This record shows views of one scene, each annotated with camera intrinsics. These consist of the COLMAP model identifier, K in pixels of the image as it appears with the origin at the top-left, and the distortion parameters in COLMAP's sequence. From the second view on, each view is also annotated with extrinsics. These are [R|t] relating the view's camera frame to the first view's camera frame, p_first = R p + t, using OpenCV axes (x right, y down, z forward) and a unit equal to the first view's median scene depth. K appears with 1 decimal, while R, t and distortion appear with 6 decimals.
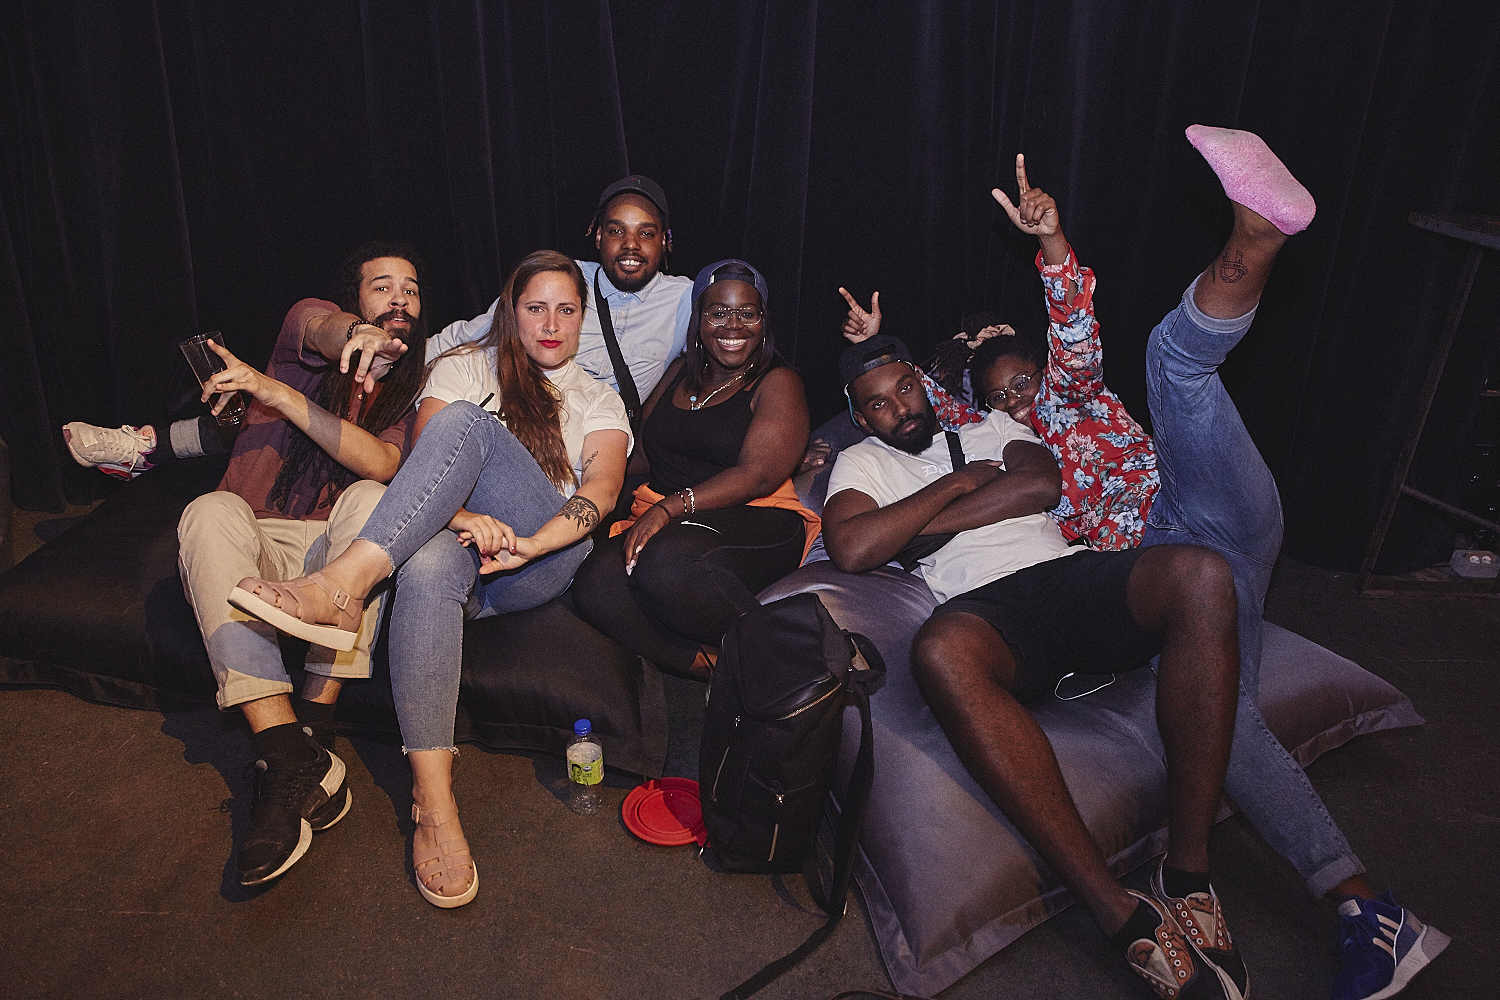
lens RADIAL K [[980.0, 0, 724.1], [0, 980.0, 498.7], [0, 0, 1]] dist [-0.124574, 0.076352]
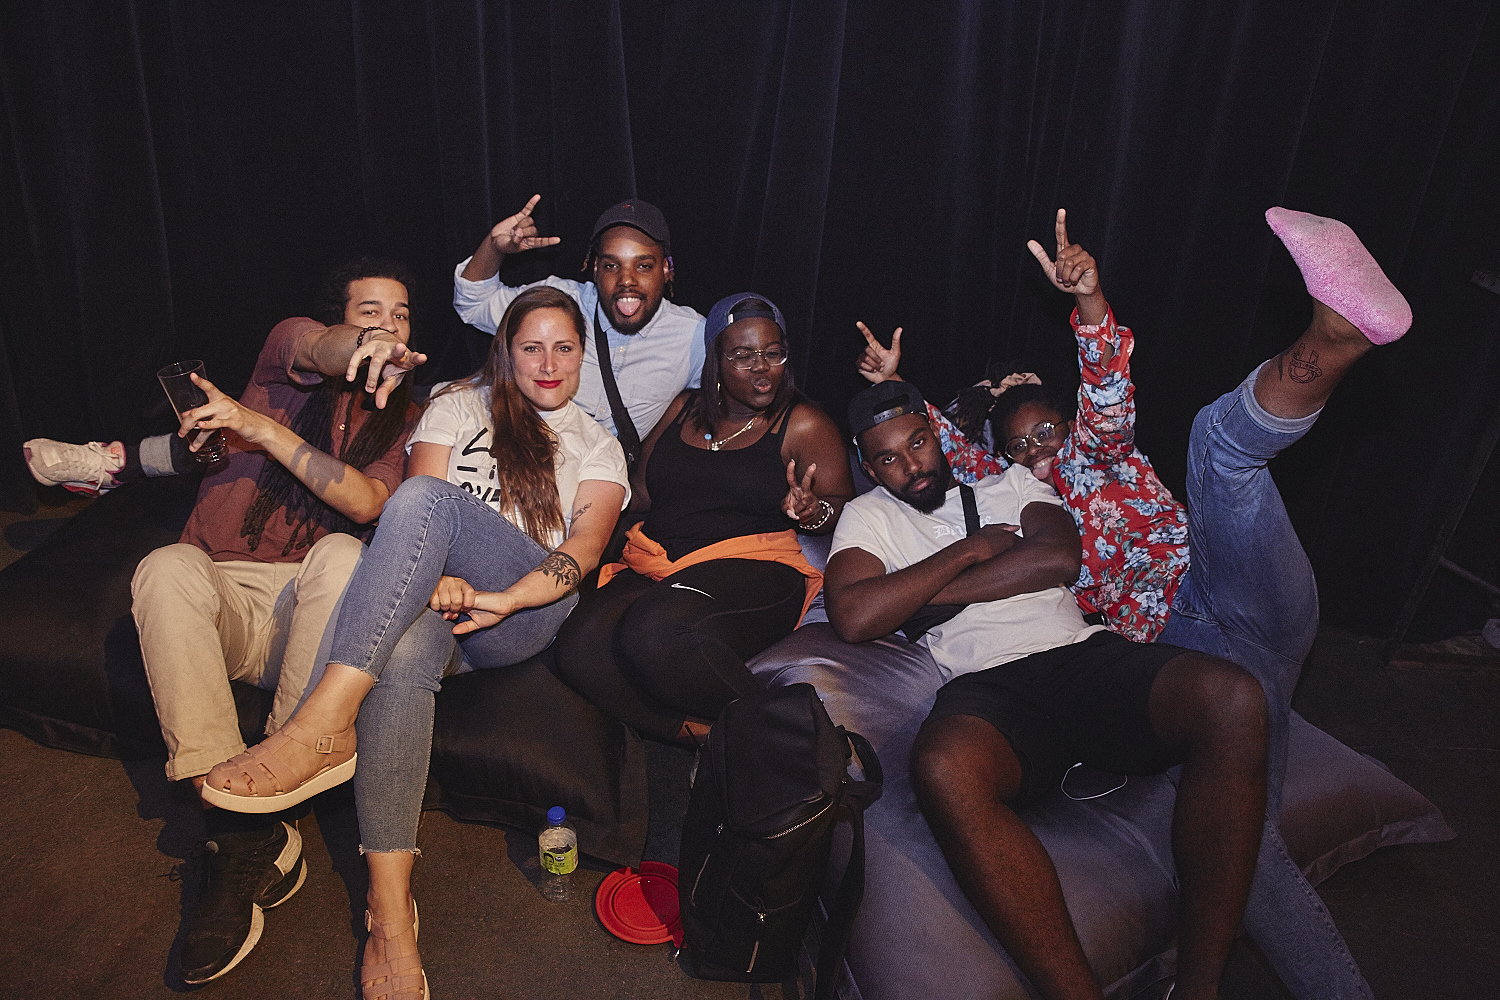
lens RADIAL K [[980.0, 0, 724.1], [0, 980.0, 498.7], [0, 0, 1]] dist [-0.124574, 0.076352]
pose [[0.998872, 0.046887, -0.007486, 0.006902], [-0.046545, 0.998089, 0.040638, -0.092683], [0.009377, -0.040244, 0.999146, 0.065744]]
